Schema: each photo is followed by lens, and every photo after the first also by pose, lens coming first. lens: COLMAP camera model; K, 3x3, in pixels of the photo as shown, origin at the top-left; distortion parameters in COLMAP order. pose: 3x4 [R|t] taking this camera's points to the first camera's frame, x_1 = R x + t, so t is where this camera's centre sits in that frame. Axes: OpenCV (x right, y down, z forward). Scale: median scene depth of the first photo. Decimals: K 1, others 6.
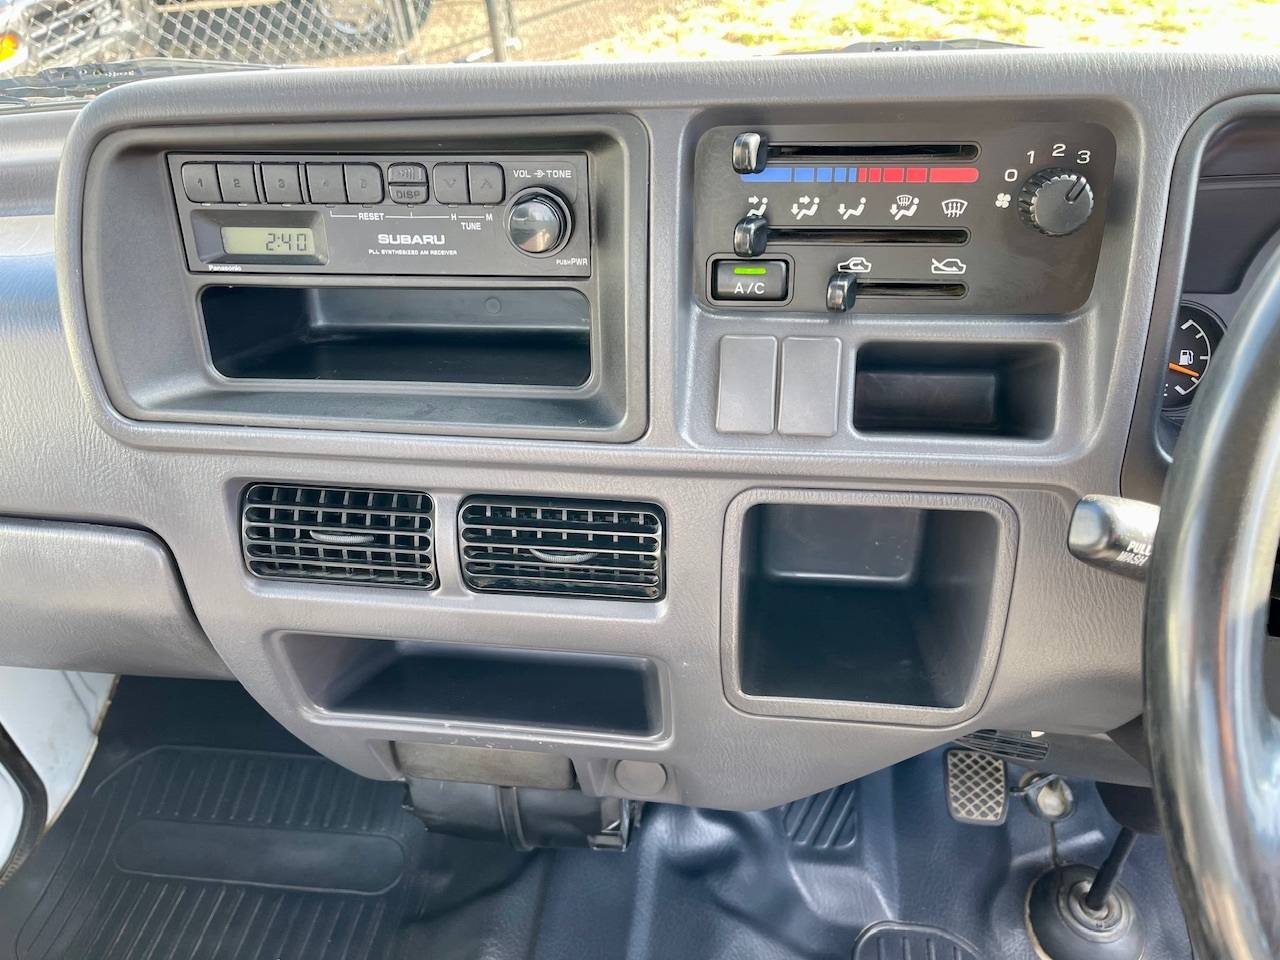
lens RADIAL K [[982.9, 0, 642.9], [0, 982.9, 489.8], [0, 0, 1]] dist [0.054474, -0.081820]
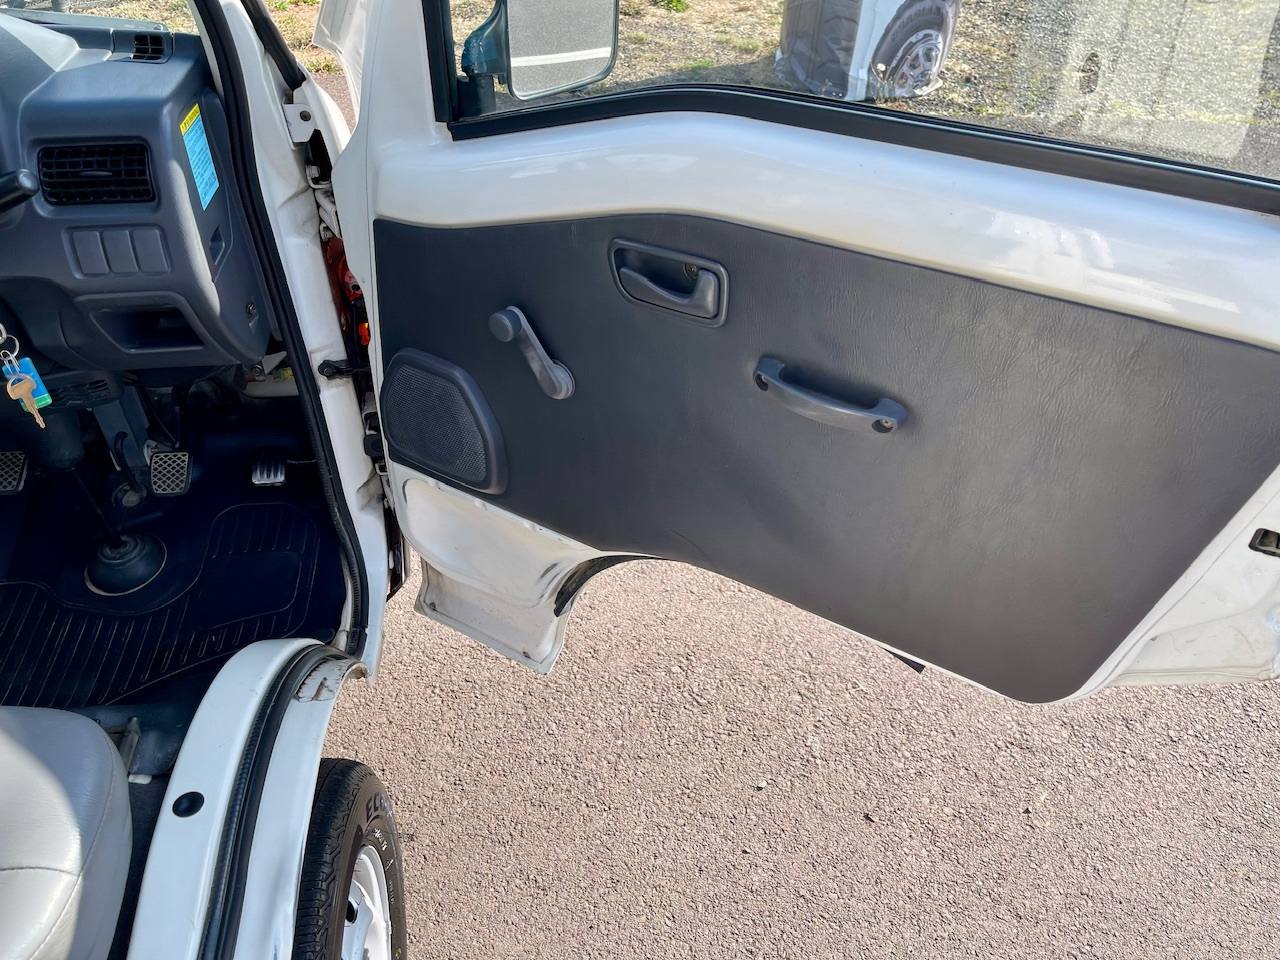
lens RADIAL K [[971.9, 0, 638.8], [0, 971.9, 471.7], [0, 0, 1]] dist [0.068426, -0.087512]
pose [[0.977763, -0.091070, 0.188907, 1.871998], [0.086467, 0.995725, 0.032482, 0.615933], [-0.191058, -0.015426, 0.981458, -1.310028]]
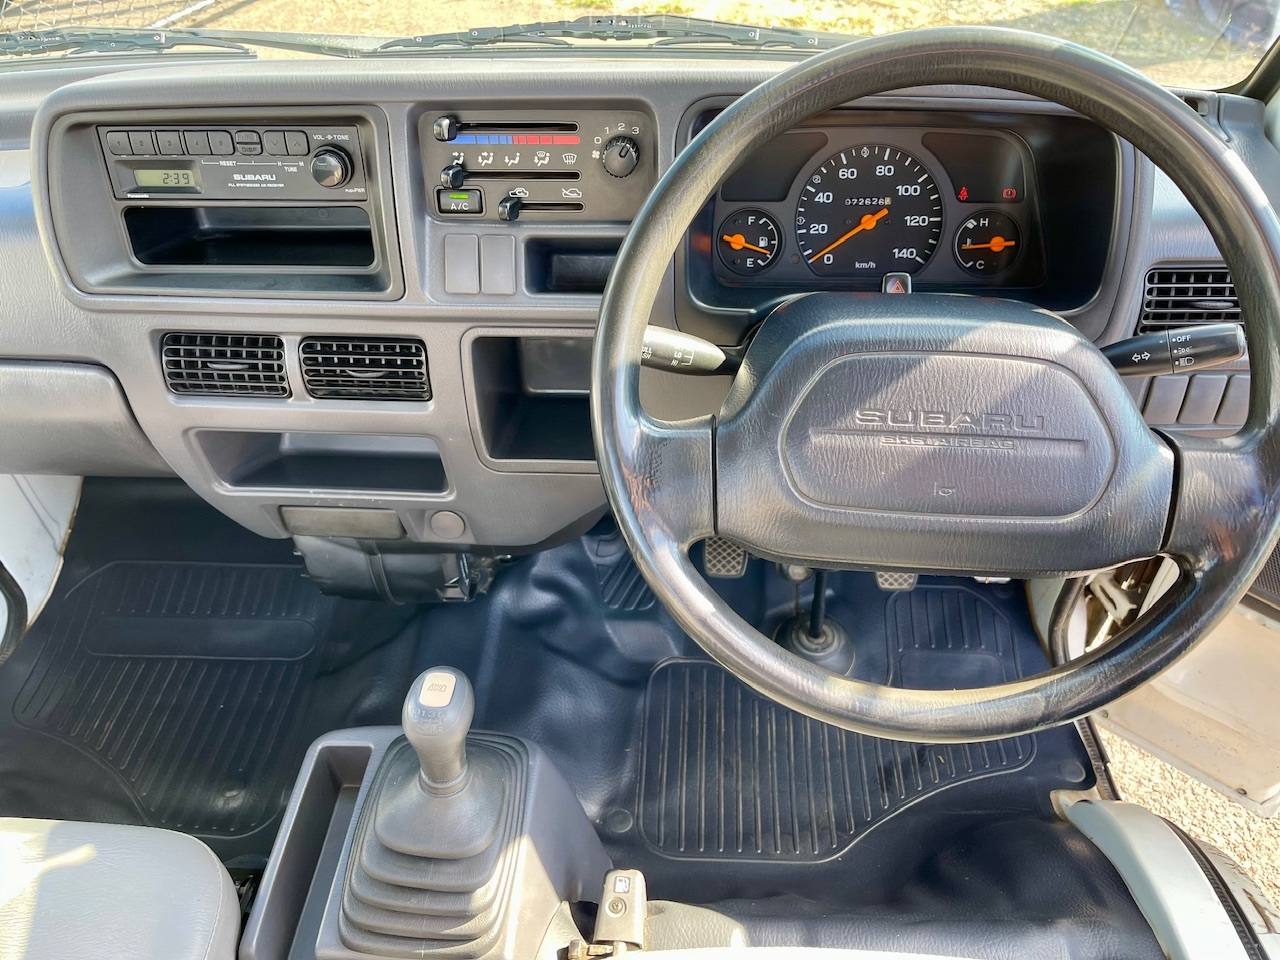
lens RADIAL K [[971.9, 0, 638.8], [0, 971.9, 471.7], [0, 0, 1]] dist [0.068426, -0.087512]
pose [[0.998073, -0.031139, 0.053664, 0.267205], [0.025148, 0.993734, 0.108903, 0.062332], [-0.056719, -0.107344, 0.992603, -0.629250]]
